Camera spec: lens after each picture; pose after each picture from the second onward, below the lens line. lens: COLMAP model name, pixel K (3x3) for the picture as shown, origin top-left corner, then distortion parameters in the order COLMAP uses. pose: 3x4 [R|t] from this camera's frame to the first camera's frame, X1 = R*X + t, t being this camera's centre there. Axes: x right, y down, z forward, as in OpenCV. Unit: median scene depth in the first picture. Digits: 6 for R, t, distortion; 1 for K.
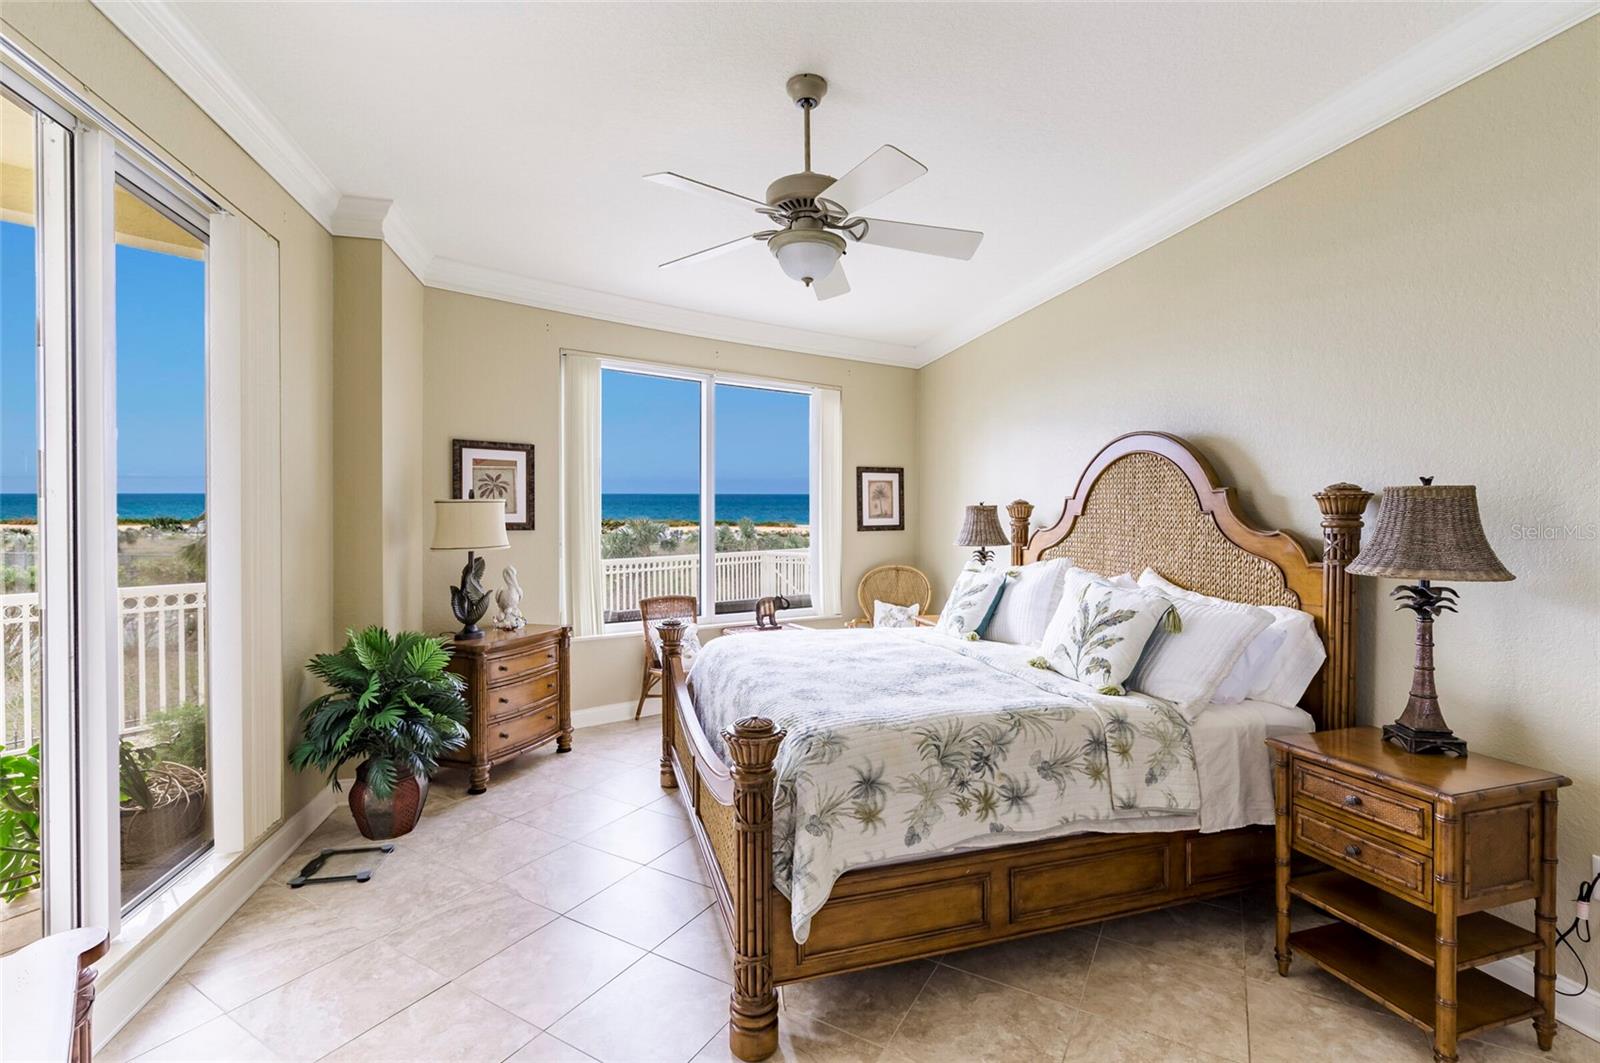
lens RADIAL K [[708.9, 0, 807.2], [0, 708.9, 531.9], [0, 0, 1]] dist [0.011183, 0.000108]
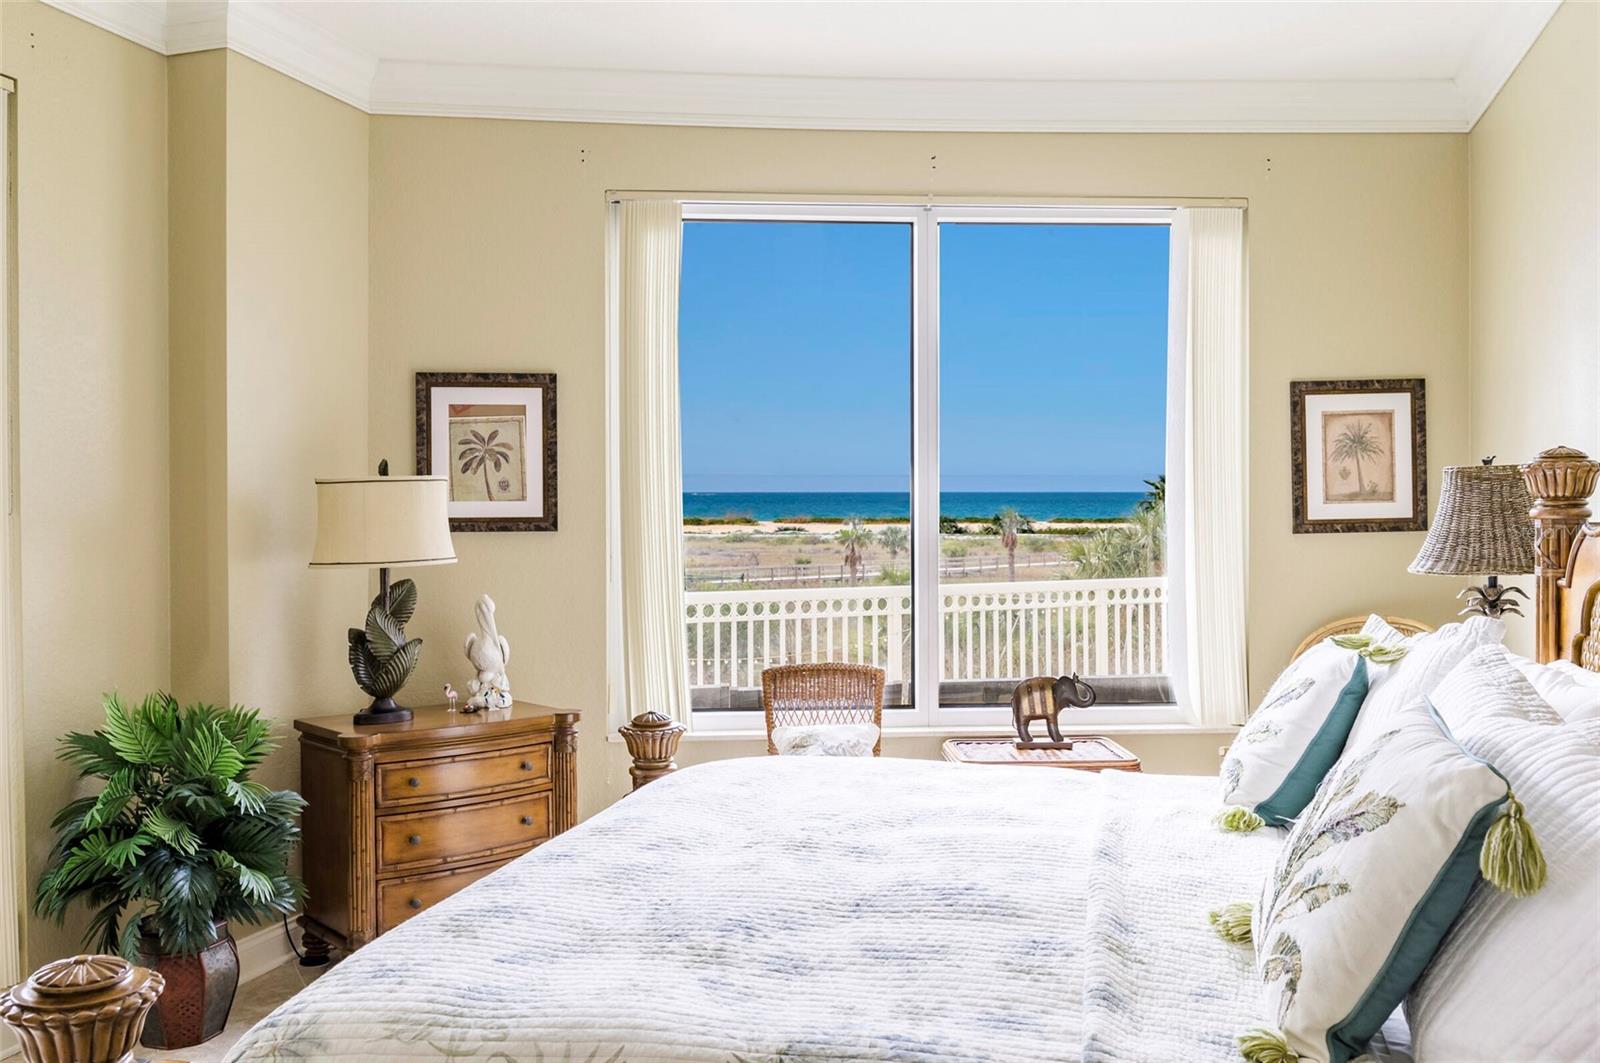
lens RADIAL K [[1340.5, 0, 800.0], [0, 1340.5, 531.5], [0, 0, 1]] dist [-0.002417, 0.000846]
pose [[0.863752, 0.000725, -0.503916, 0.288502], [-0.000934, 1.000000, -0.000161, -0.002102], [0.503916, 0.000610, 0.863753, 0.205685]]
